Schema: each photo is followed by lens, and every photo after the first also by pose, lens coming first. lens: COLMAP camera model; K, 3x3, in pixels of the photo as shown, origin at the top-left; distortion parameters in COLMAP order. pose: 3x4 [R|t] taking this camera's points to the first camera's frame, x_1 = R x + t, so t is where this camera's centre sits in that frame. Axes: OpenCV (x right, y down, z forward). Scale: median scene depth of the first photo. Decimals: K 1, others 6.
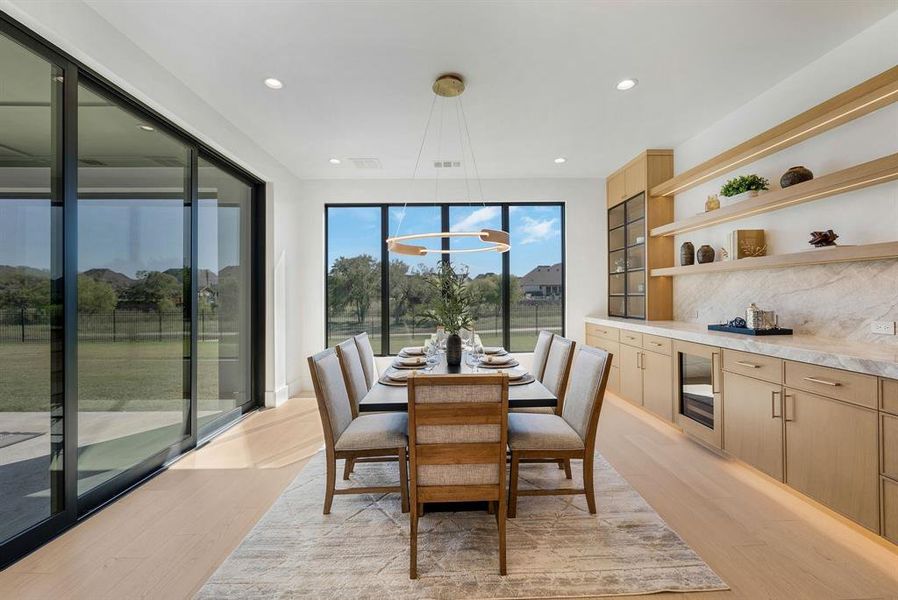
lens RADIAL K [[362.6, 0, 447.5], [0, 362.6, 299.8], [0, 0, 1]] dist [0.001467, 0.000088]
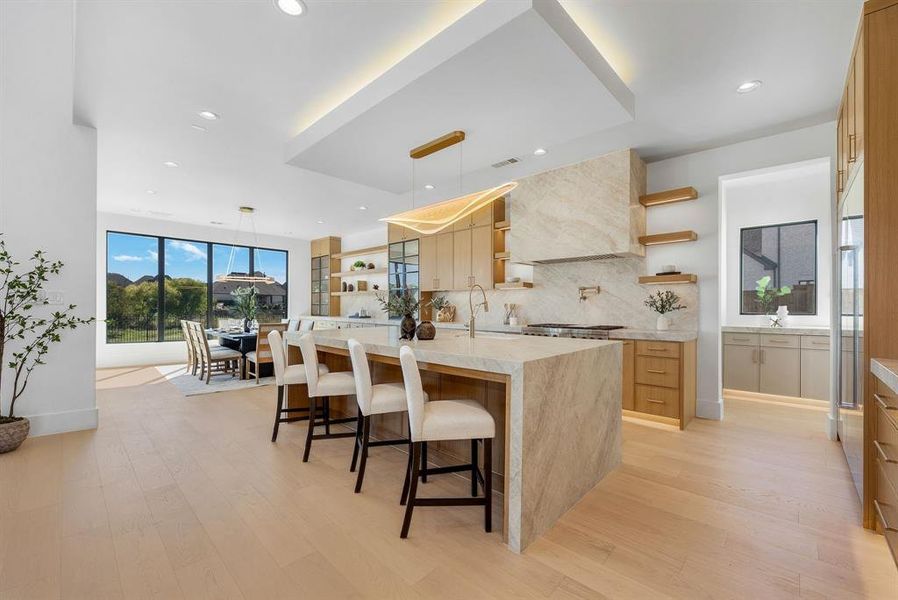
lens RADIAL K [[362.6, 0, 448.7], [0, 362.6, 307.9], [0, 0, 1]] dist [0.001467, 0.000088]
pose [[0.711191, 0.015874, 0.702819, -0.477479], [-0.010868, 0.999874, -0.011587, 0.027873], [-0.702914, 0.000602, 0.711274, -1.081020]]
